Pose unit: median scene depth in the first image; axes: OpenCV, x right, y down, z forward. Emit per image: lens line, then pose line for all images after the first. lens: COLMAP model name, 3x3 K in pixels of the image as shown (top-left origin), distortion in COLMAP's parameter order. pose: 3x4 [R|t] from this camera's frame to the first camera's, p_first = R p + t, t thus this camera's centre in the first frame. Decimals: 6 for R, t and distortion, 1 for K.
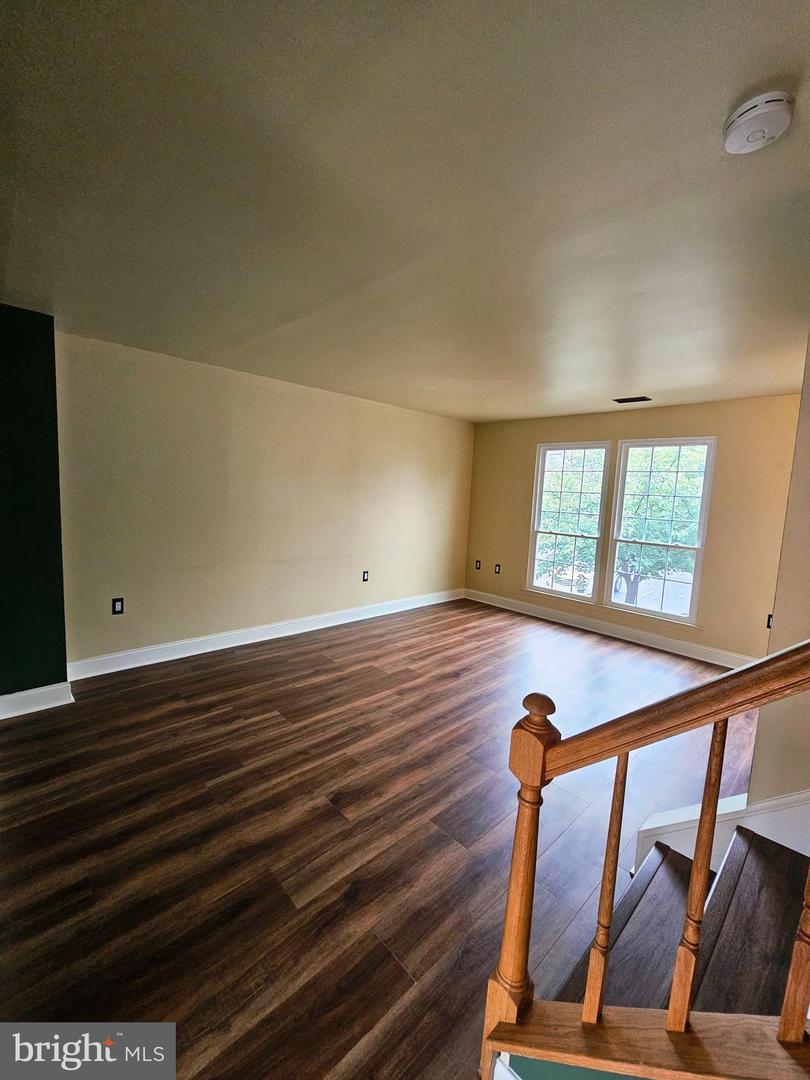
lens RADIAL K [[437.0, 0, 398.3], [0, 437.0, 537.4], [0, 0, 1]] dist [-0.000892, -0.000308]
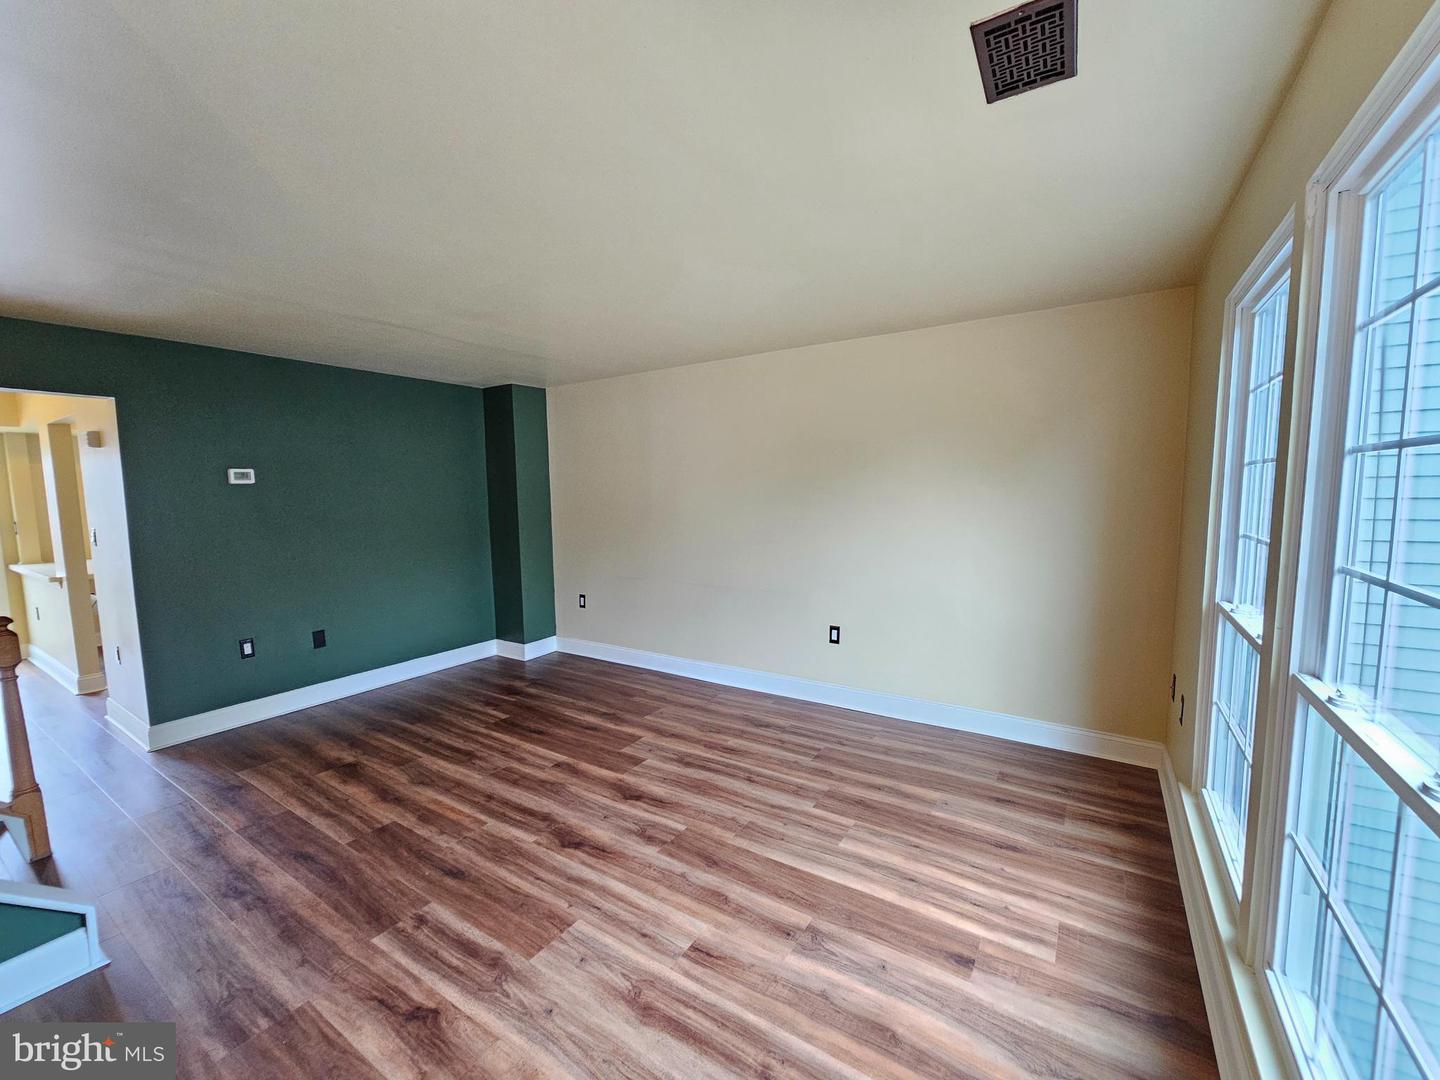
lens RADIAL K [[582.6, 0, 720.0], [0, 582.6, 540.0], [0, 0, 1]] dist [-0.000892, -0.000308]
pose [[0.246797, 0.032984, -0.968506, 0.938011], [-0.077390, 0.996899, 0.014231, -0.058095], [0.965972, 0.071441, 0.248585, 0.903653]]
